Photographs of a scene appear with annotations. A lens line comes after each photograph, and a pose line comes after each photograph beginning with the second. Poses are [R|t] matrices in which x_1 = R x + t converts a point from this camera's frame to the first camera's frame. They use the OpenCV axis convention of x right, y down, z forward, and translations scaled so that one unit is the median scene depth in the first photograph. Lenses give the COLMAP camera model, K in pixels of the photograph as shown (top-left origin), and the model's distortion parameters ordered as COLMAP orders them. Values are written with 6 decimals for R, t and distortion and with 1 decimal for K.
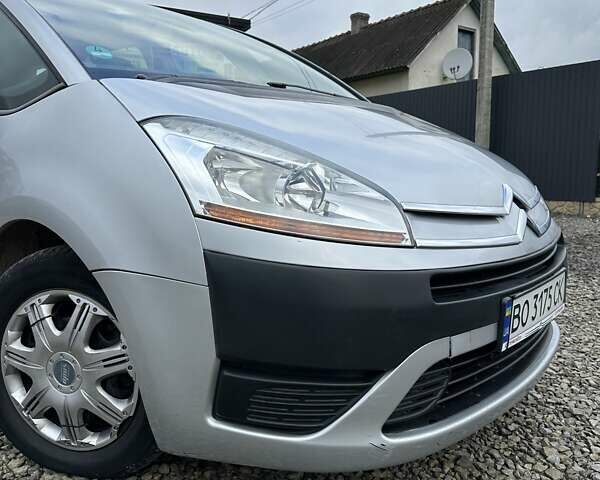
lens RADIAL K [[561.0, 0, 300.0], [0, 561.0, 240.0], [0, 0, 1]] dist [0.167670, -0.341087]
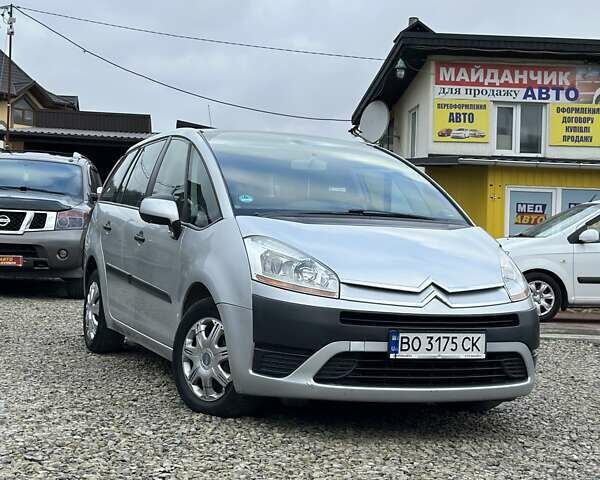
lens RADIAL K [[1102.2, 0, 300.0], [0, 1102.2, 240.0], [0, 0, 1]] dist [0.152300, -0.018916]
pose [[0.881994, 0.029632, -0.470328, 1.709835], [-0.103152, 0.985959, -0.131321, 0.300421], [0.459832, 0.164340, 0.872666, -2.328408]]
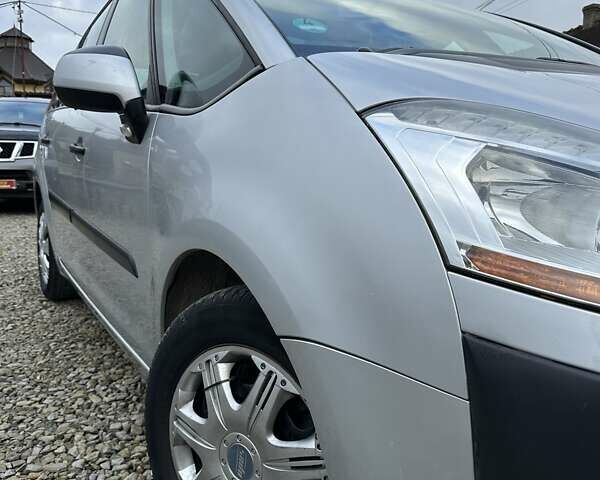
lens RADIAL K [[561.0, 0, 300.0], [0, 561.0, 240.0], [0, 0, 1]] dist [0.167670, -0.341087]
pose [[0.940444, 0.045548, -0.336884, -0.111757], [-0.051322, 0.998648, -0.008250, -0.048570], [0.336053, 0.025048, 0.941510, 0.342196]]
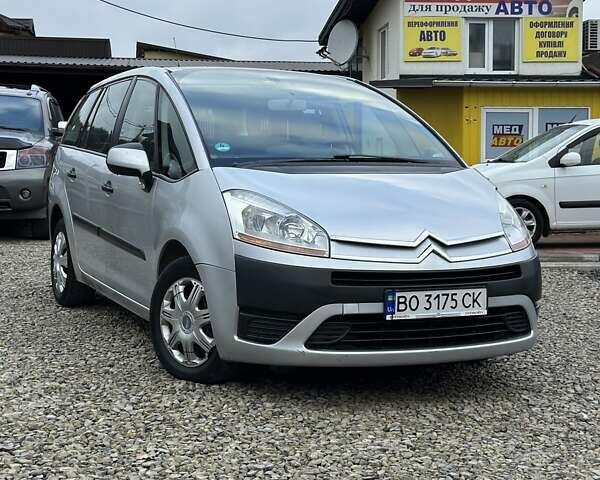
lens RADIAL K [[1102.2, 0, 300.0], [0, 1102.2, 240.0], [0, 0, 1]] dist [0.152300, -0.018916]
pose [[0.896604, 0.034735, -0.441468, 1.522397], [-0.068456, 0.995807, -0.060682, 0.160908], [0.437509, 0.084629, 0.895223, -2.115712]]
